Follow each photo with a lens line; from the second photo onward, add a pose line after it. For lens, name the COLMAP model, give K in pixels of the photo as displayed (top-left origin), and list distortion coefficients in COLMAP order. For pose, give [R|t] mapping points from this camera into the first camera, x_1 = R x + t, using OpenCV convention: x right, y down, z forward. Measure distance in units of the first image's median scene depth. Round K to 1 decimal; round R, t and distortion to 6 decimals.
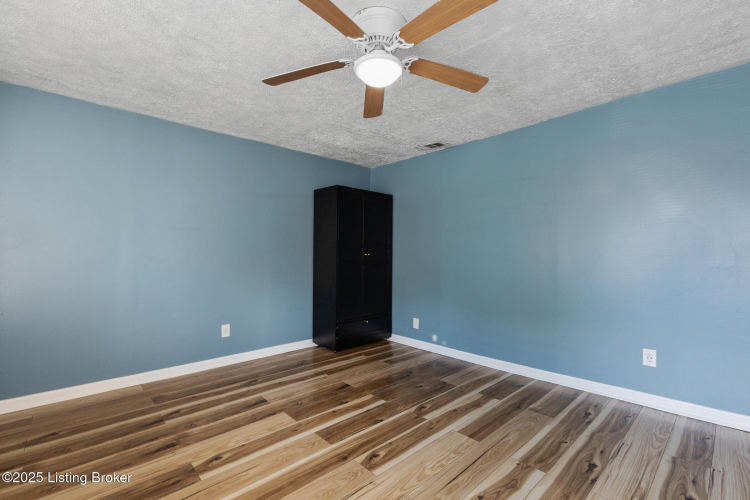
lens RADIAL K [[339.9, 0, 377.1], [0, 339.9, 251.7], [0, 0, 1]] dist [-0.000272, -0.000084]
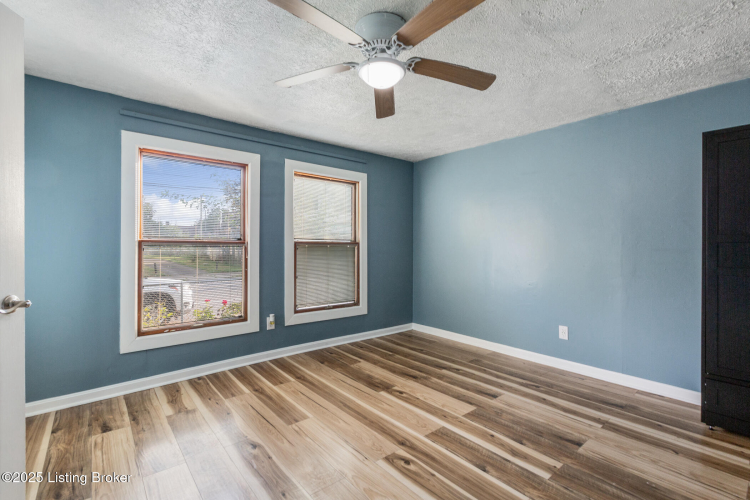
lens RADIAL K [[339.9, 0, 377.1], [0, 339.9, 251.7], [0, 0, 1]] dist [-0.000272, -0.000084]
pose [[-0.060960, 0.012727, -0.998059, 0.711830], [-0.001851, 0.999916, 0.012864, -0.005846], [0.998139, 0.002631, -0.060931, 0.726778]]
